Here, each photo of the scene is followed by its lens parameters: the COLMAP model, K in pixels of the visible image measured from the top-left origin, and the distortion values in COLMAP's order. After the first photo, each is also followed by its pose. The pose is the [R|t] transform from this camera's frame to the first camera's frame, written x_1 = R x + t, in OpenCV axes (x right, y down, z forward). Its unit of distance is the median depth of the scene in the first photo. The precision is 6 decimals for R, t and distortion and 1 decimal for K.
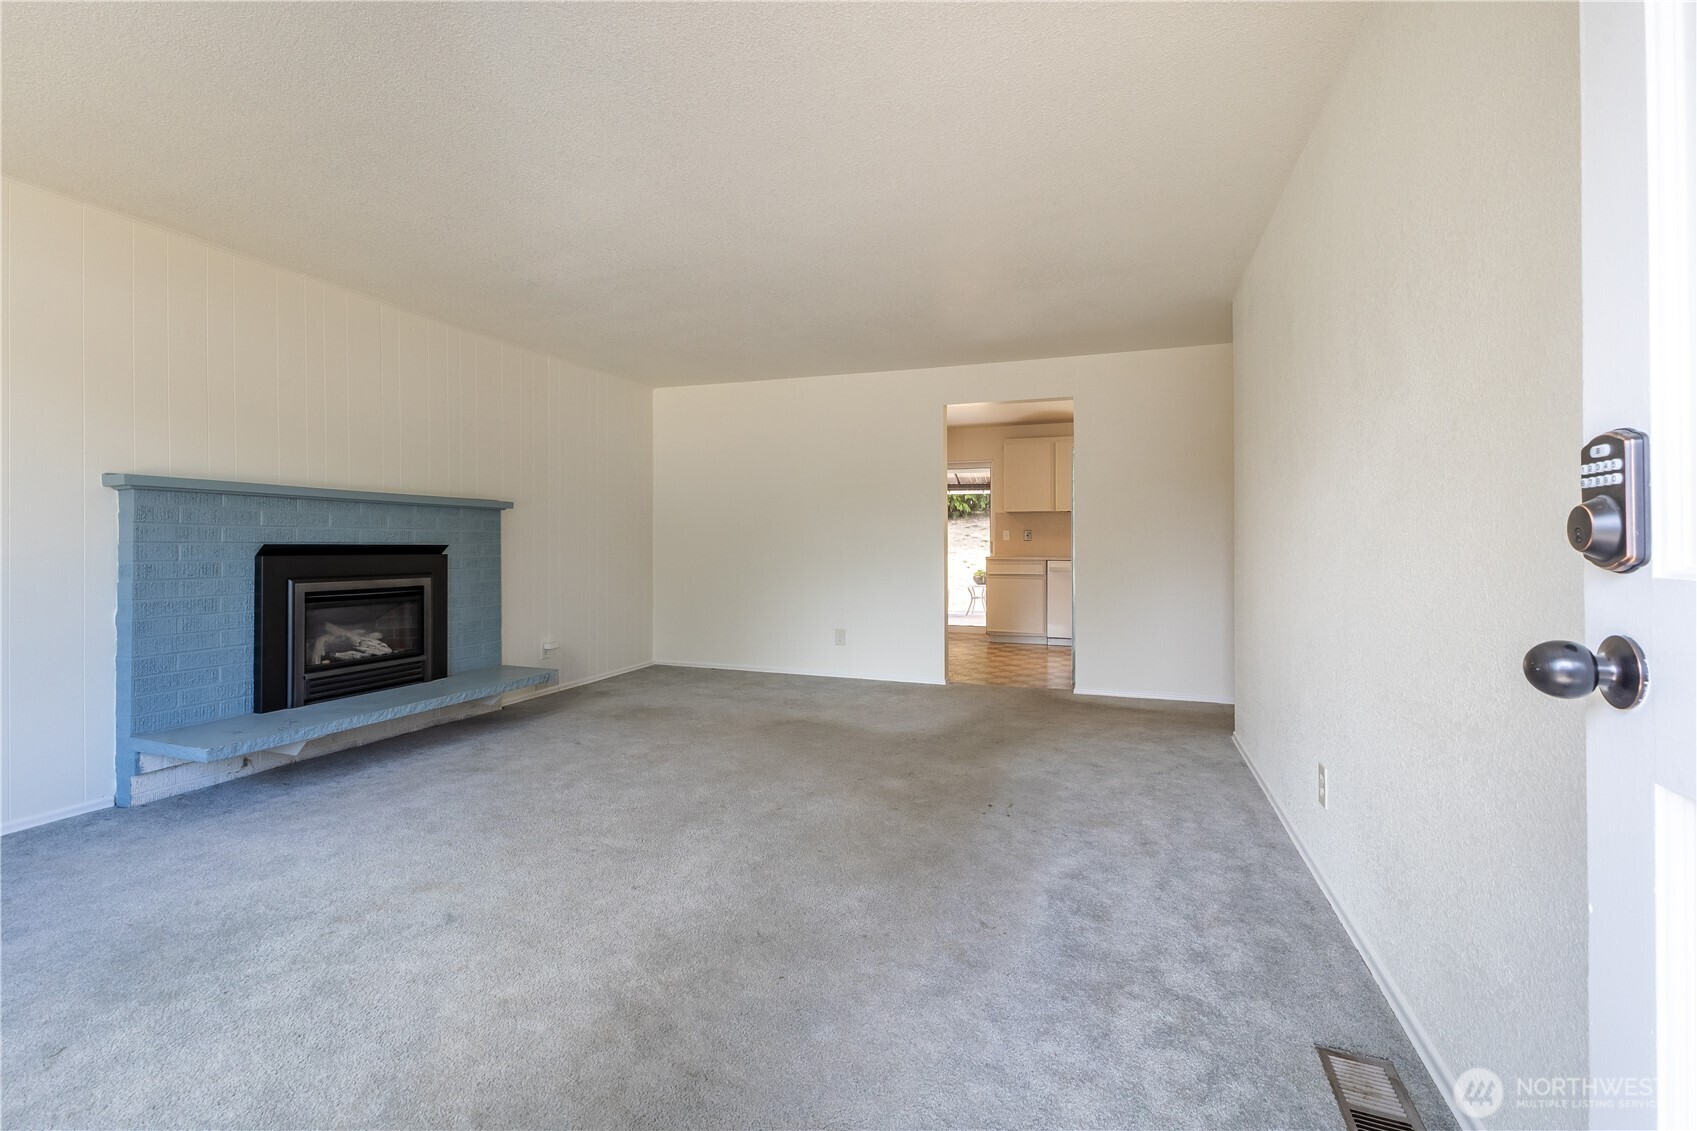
lens RADIAL K [[742.1, 0, 850.0], [0, 742.1, 549.2], [0, 0, 1]] dist [0.012834, -0.000761]
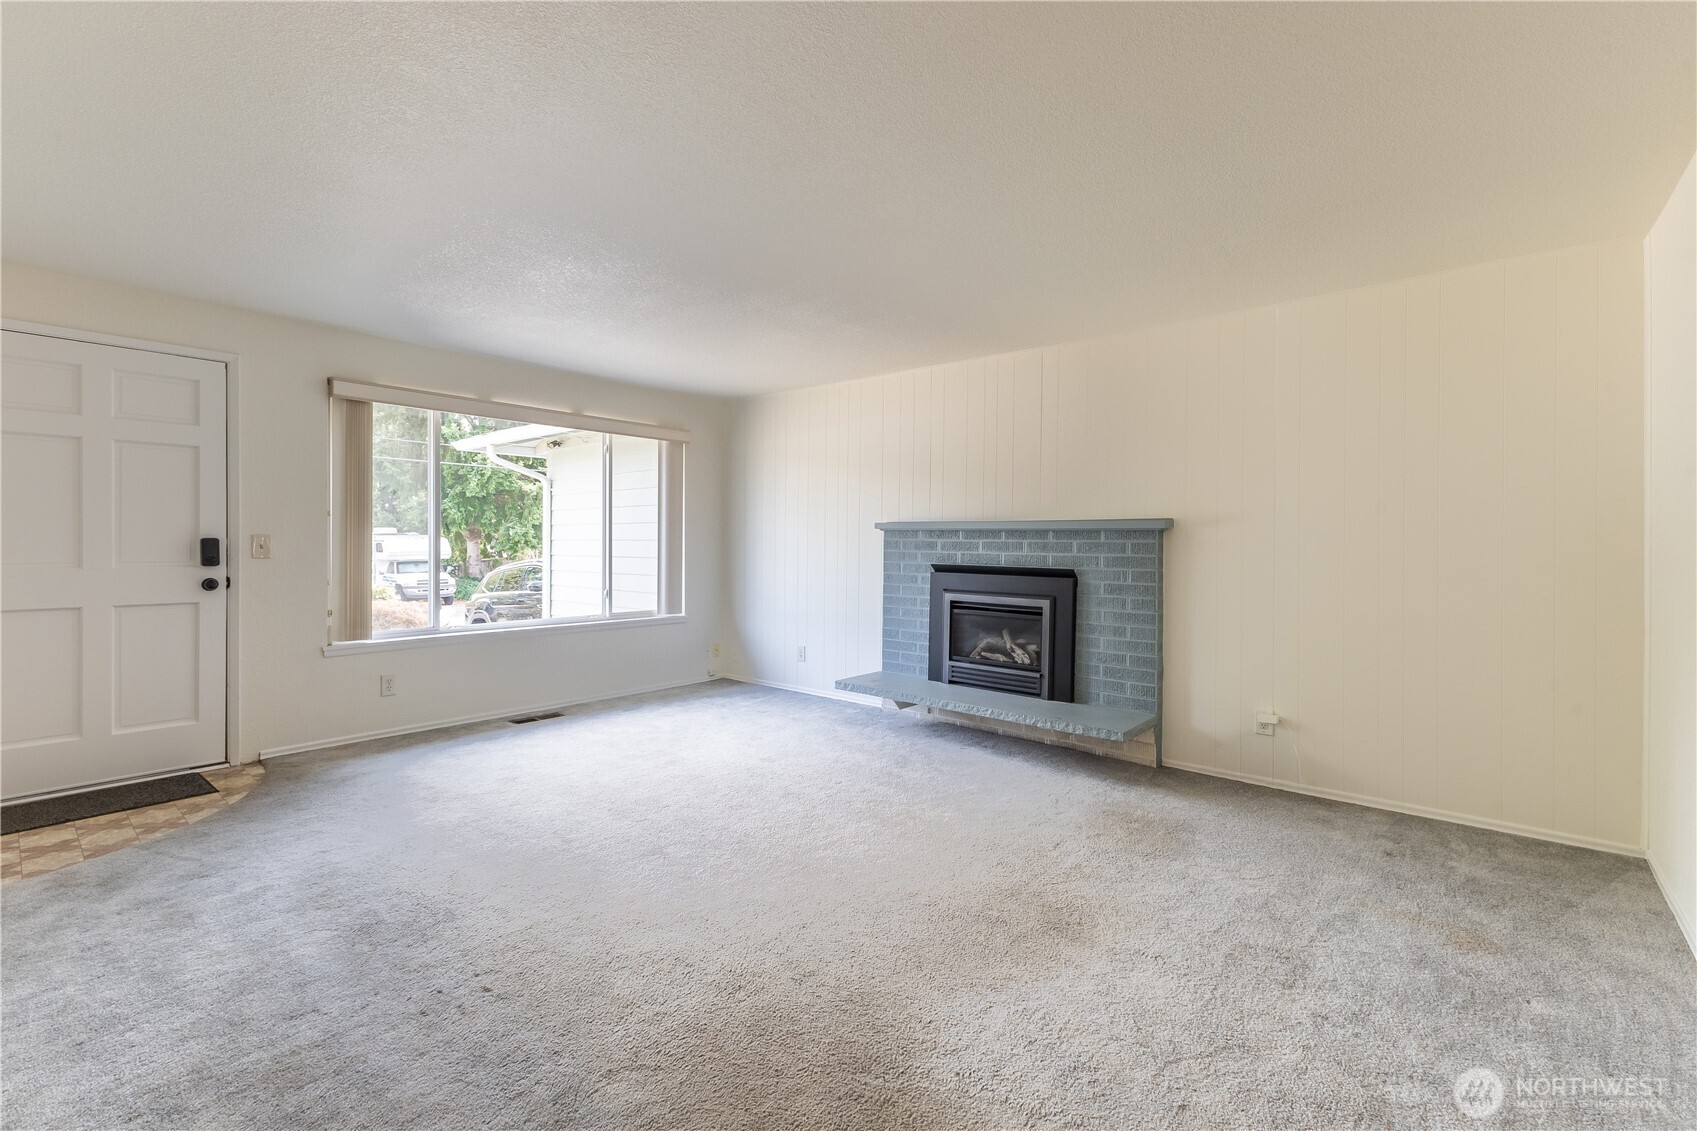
lens RADIAL K [[742.1, 0, 851.8], [0, 742.1, 555.1], [0, 0, 1]] dist [0.012834, -0.000761]
pose [[-0.346265, 0.007648, -0.938105, 0.568964], [-0.022696, 0.999606, 0.016527, -0.040478], [0.937862, 0.027014, -0.345955, 1.246175]]
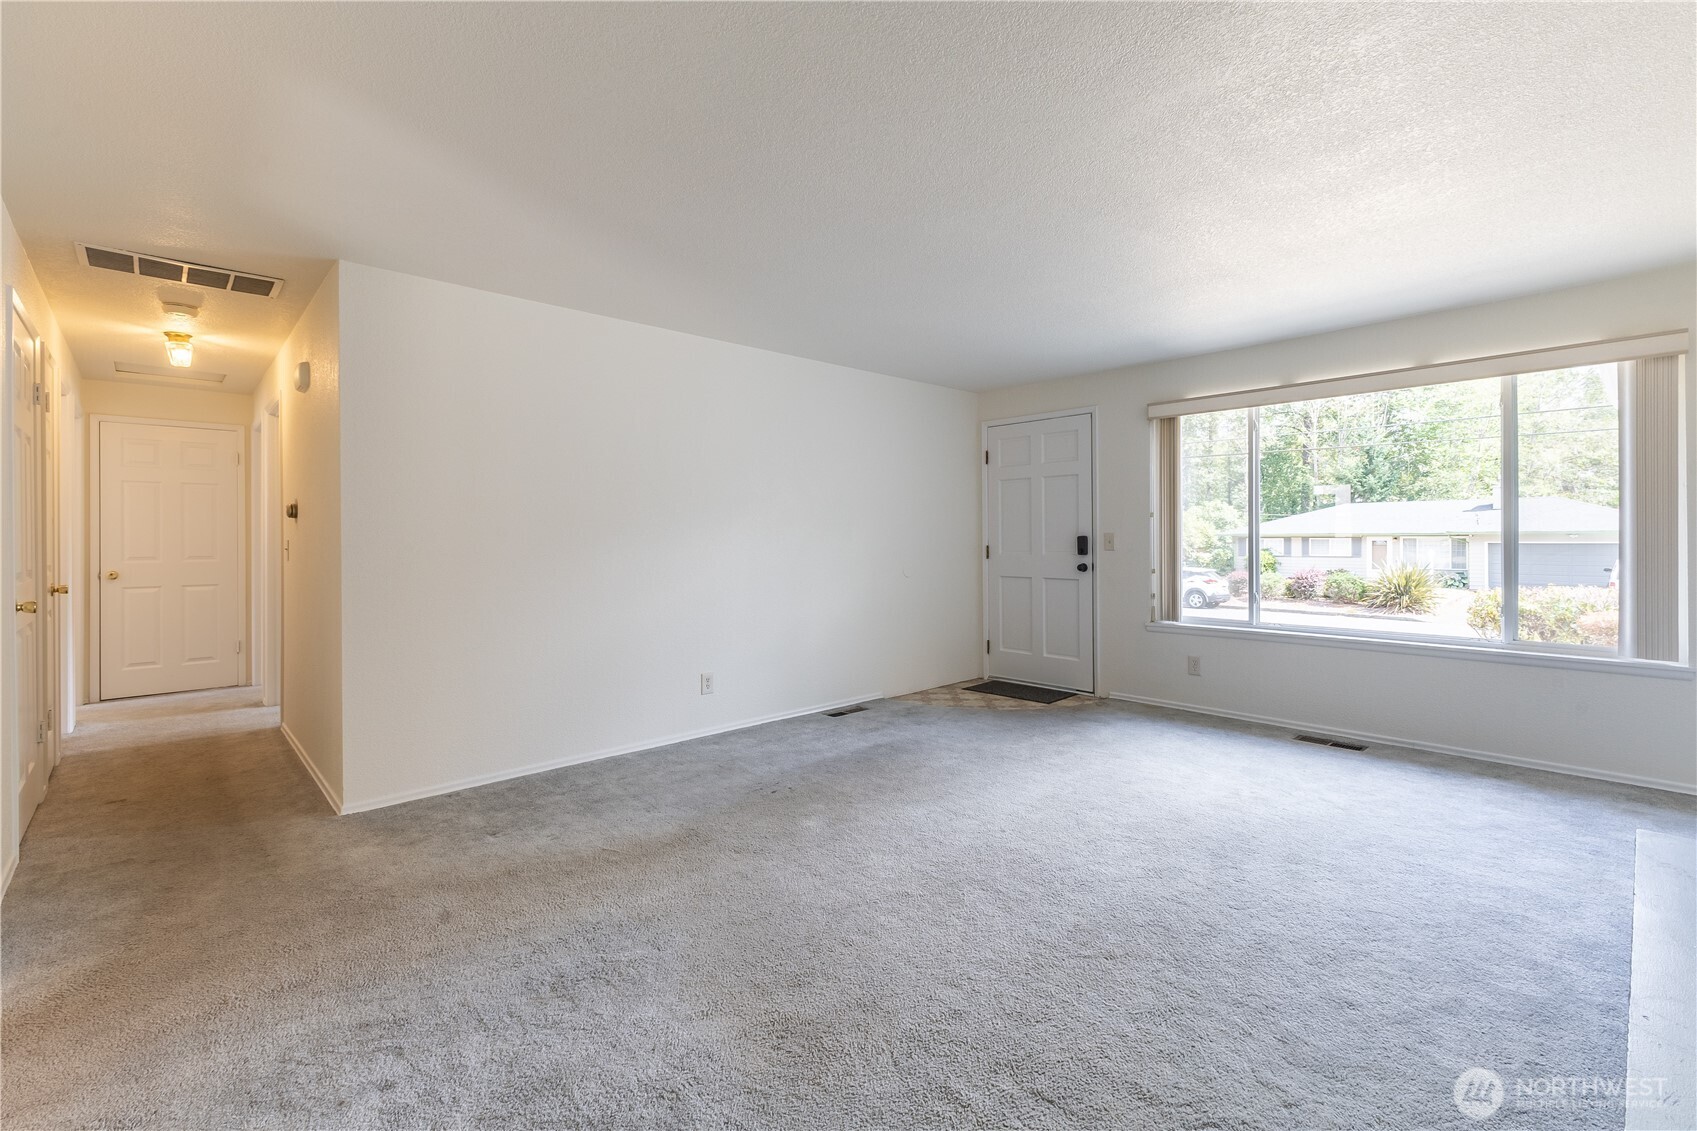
lens RADIAL K [[742.1, 0, 841.1], [0, 742.1, 536.0], [0, 0, 1]] dist [0.012834, -0.000761]
pose [[-0.889169, 0.001976, 0.457575, -0.361275], [0.008644, 0.999885, 0.012480, -0.049415], [-0.457498, 0.015052, -0.889083, 1.621208]]
